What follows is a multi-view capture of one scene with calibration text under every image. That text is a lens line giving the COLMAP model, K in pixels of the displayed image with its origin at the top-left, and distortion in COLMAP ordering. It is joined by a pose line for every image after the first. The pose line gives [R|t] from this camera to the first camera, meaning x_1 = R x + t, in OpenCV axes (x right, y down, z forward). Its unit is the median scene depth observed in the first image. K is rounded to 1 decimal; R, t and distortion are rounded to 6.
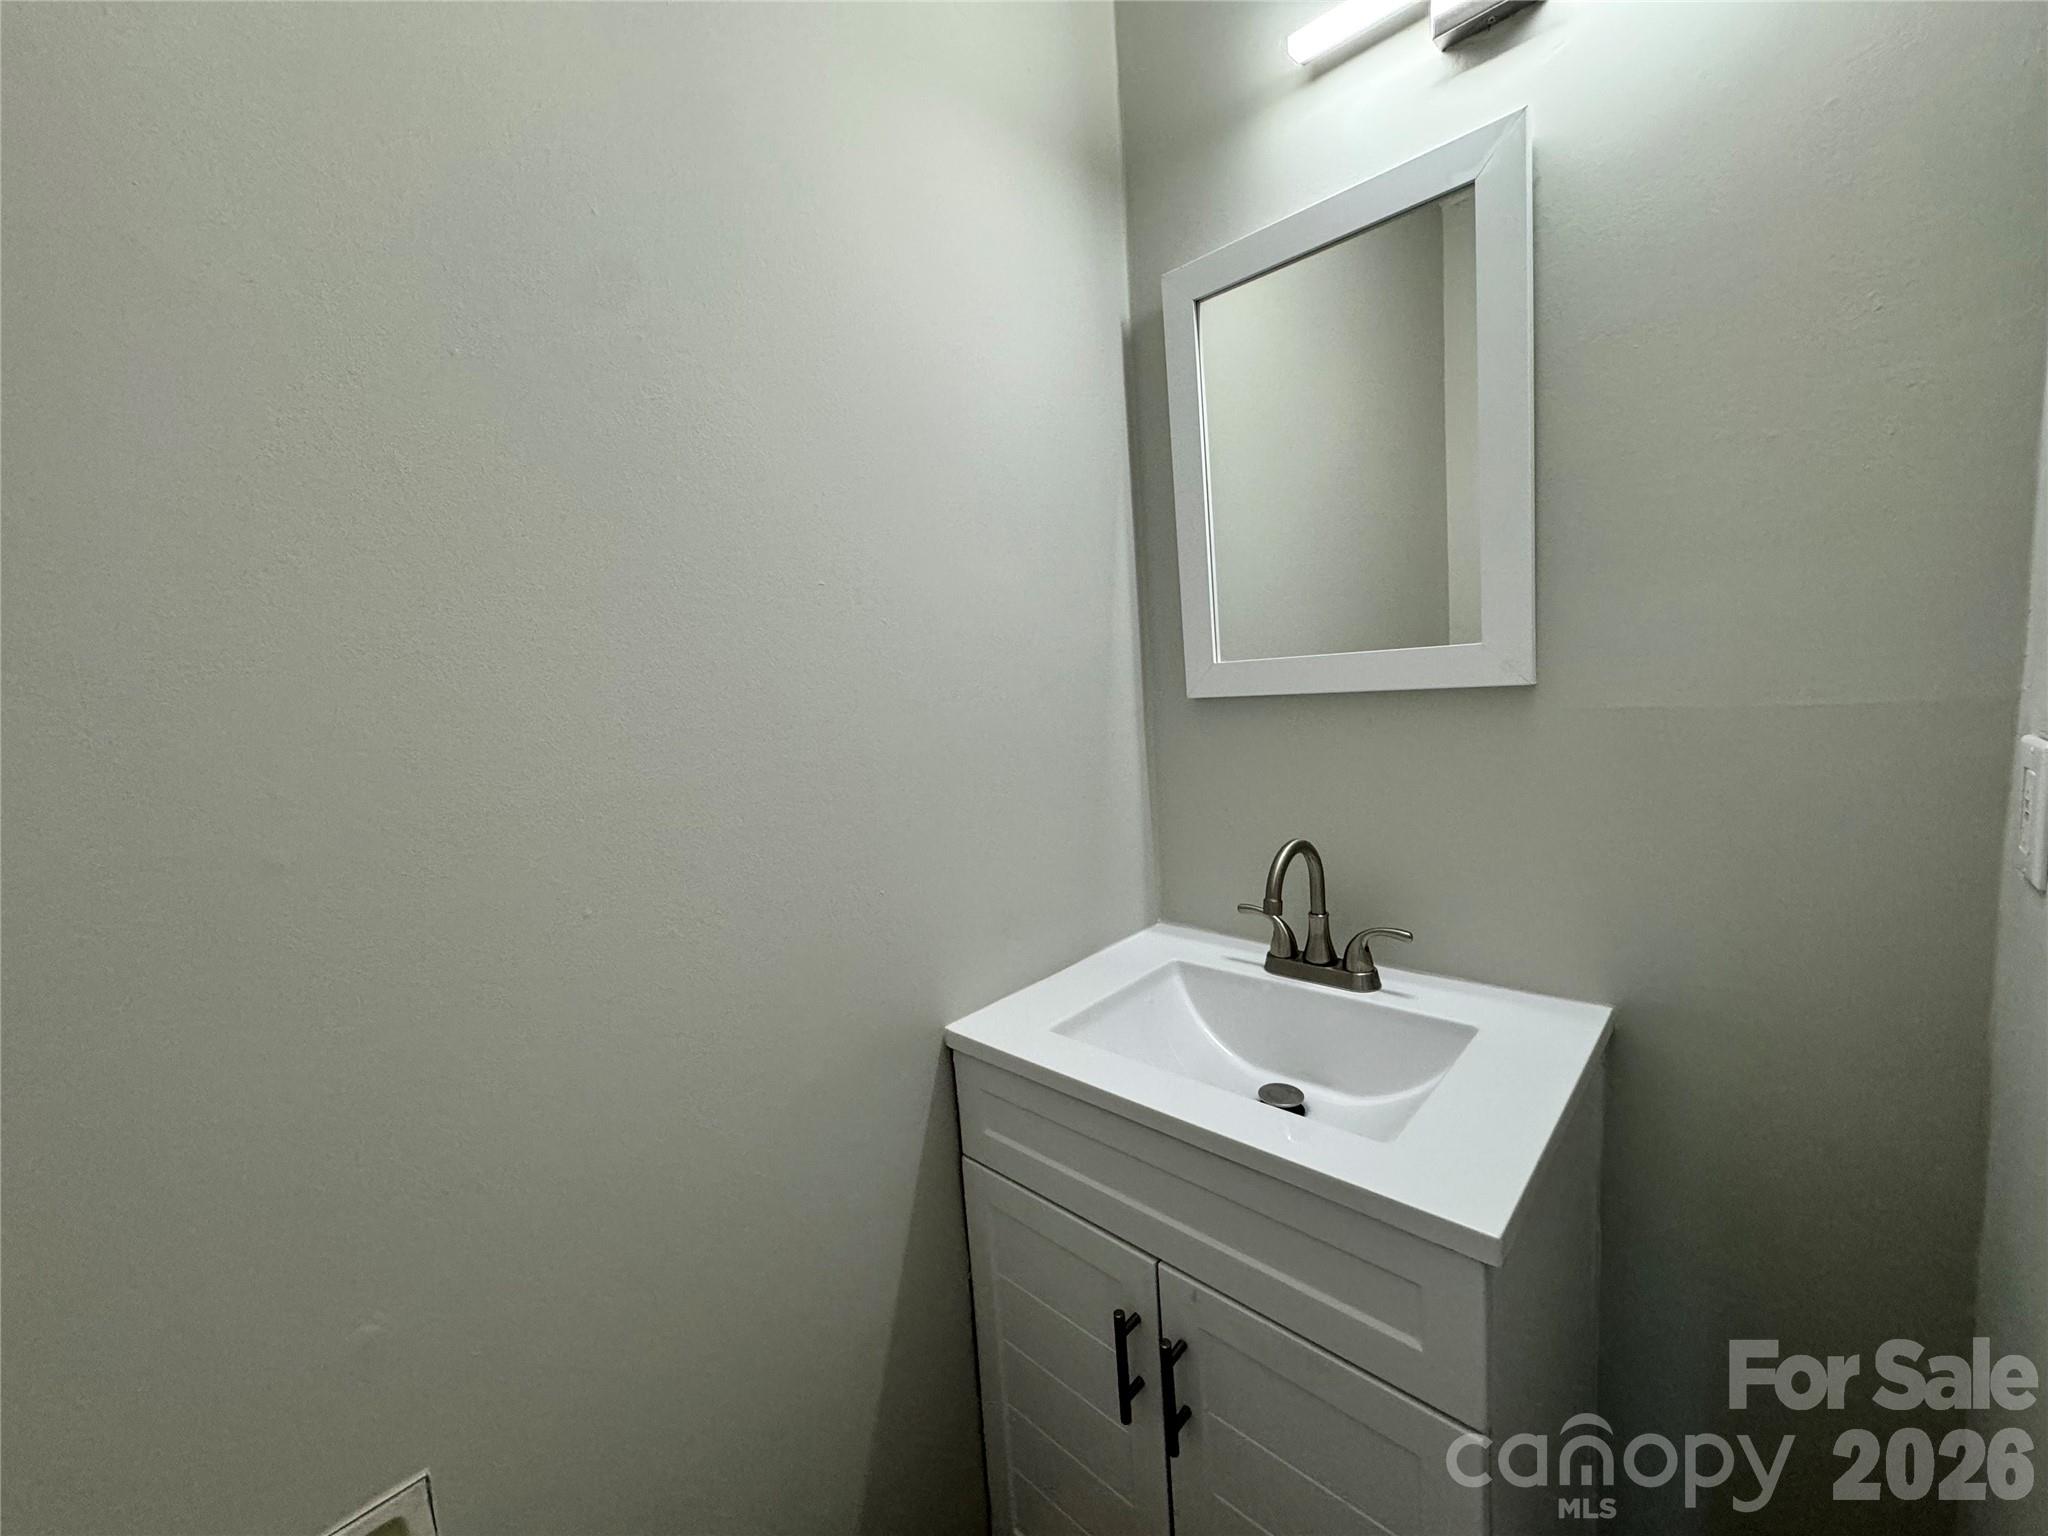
lens RADIAL K [[811.4, 0, 1018.7], [0, 811.4, 763.7], [0, 0, 1]] dist [-0.003247, 0.000355]
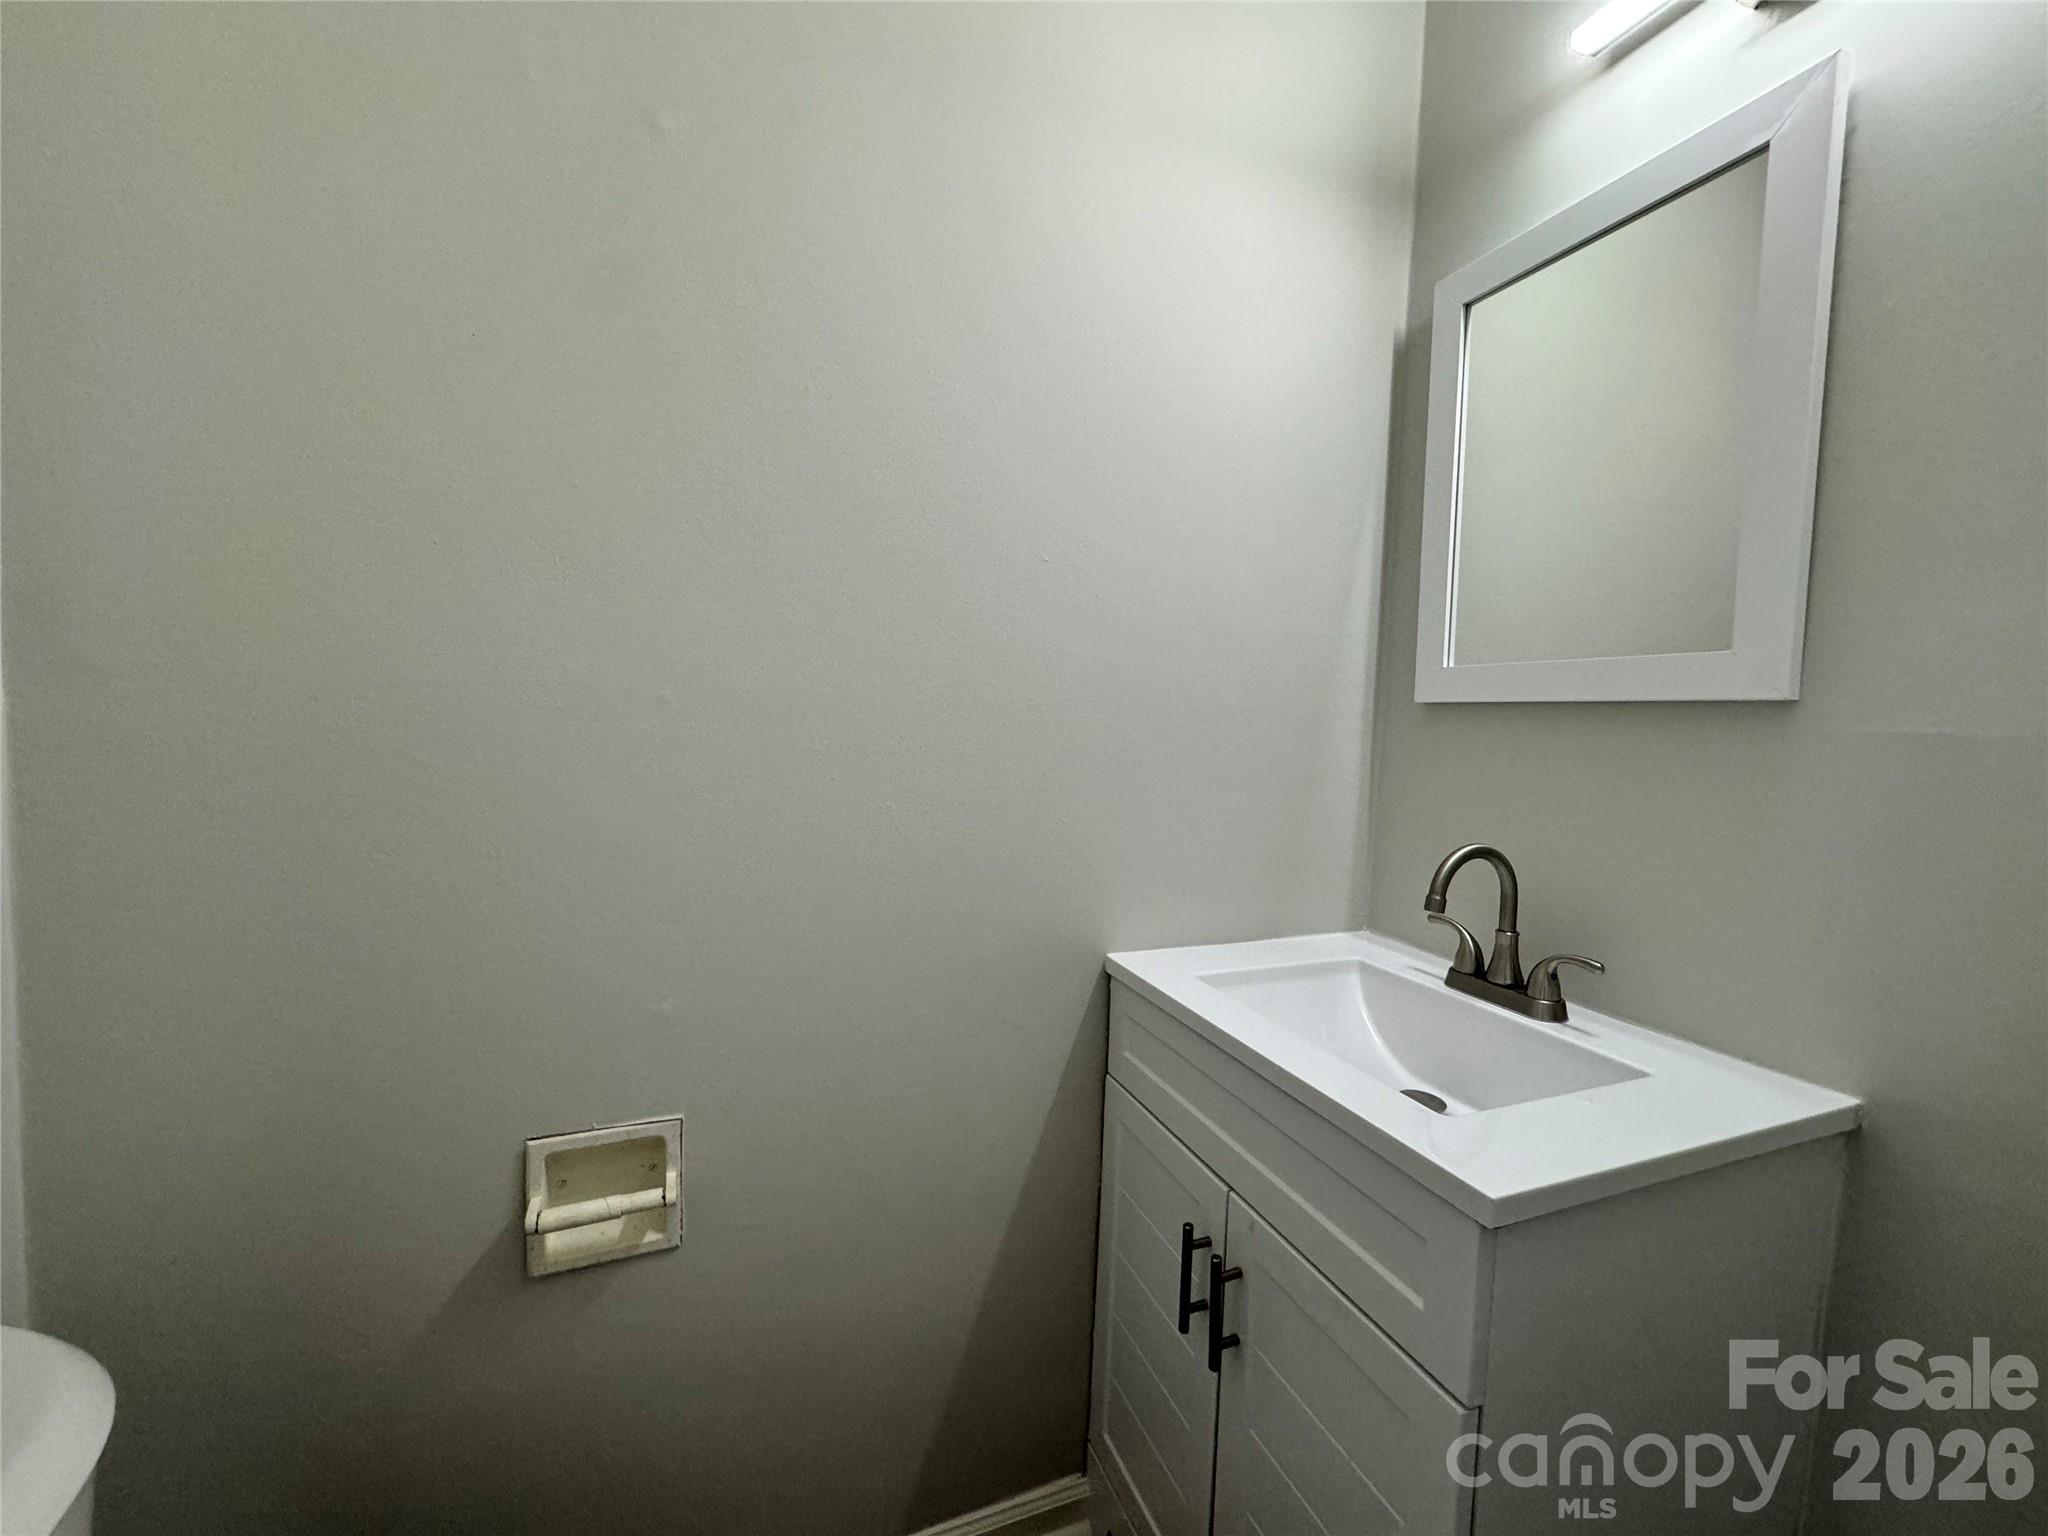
lens RADIAL K [[811.4, 0, 1035.2], [0, 811.4, 766.7], [0, 0, 1]] dist [-0.003247, 0.000355]
pose [[0.904677, 0.130475, -0.405629, 0.240793], [-0.147470, 0.989008, -0.010778, 0.090319], [0.399764, 0.069569, 0.913974, -0.095185]]
